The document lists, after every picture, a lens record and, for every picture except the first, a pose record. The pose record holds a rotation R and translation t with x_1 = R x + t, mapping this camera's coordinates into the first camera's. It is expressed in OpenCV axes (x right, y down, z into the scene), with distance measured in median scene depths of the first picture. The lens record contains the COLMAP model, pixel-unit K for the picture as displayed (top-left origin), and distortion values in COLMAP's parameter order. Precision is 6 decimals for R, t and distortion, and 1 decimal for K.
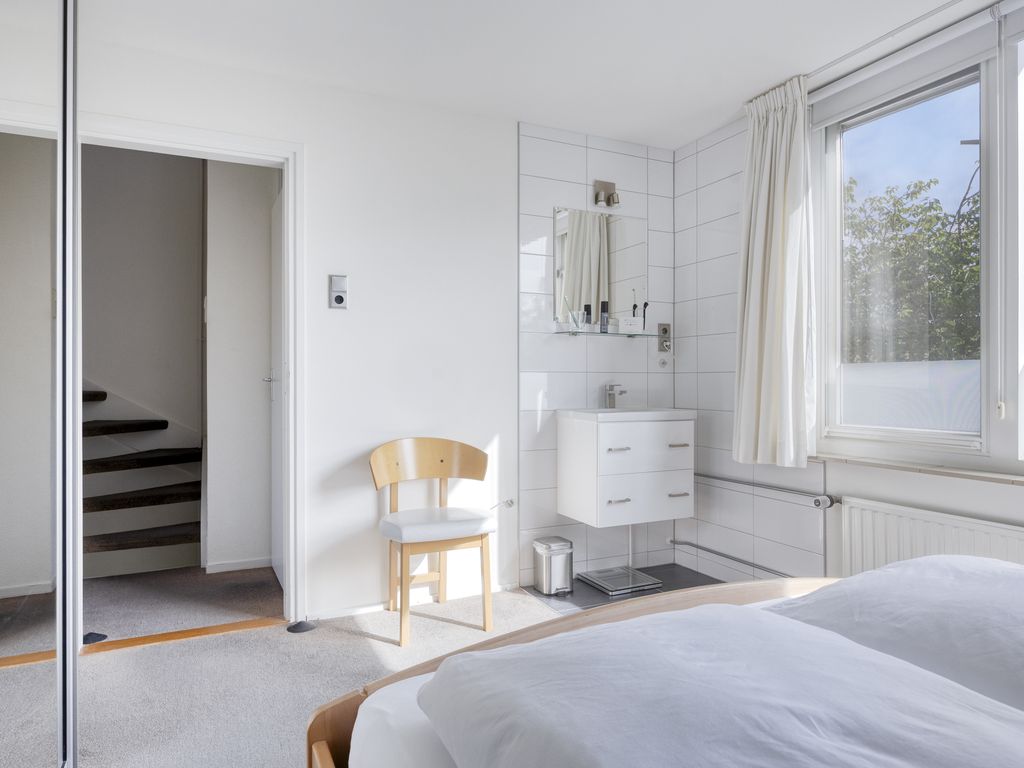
lens RADIAL K [[640.5, 0, 512.0], [0, 640.5, 384.0], [0, 0, 1]] dist [-0.003128, -0.001405]
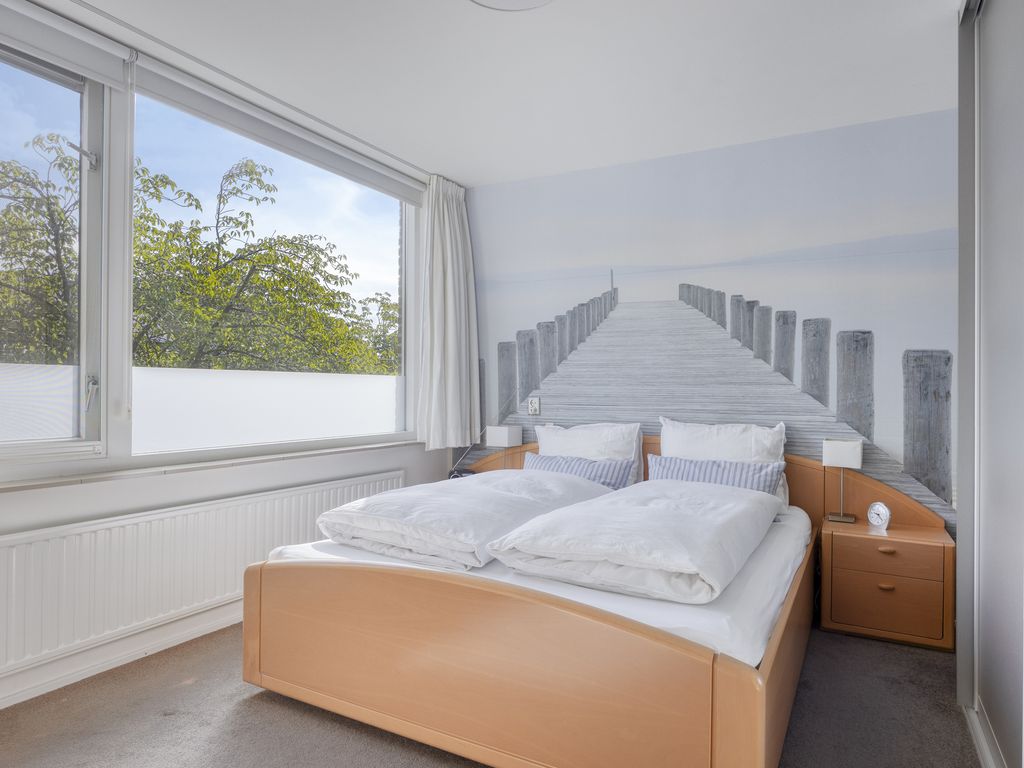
lens RADIAL K [[640.5, 0, 512.0], [0, 640.5, 384.0], [0, 0, 1]] dist [-0.003128, -0.001405]
pose [[-0.572120, 0.004863, 0.820155, -0.514958], [-0.003796, 0.999956, -0.008578, -0.002596], [-0.820161, -0.008021, -0.572076, 1.052092]]
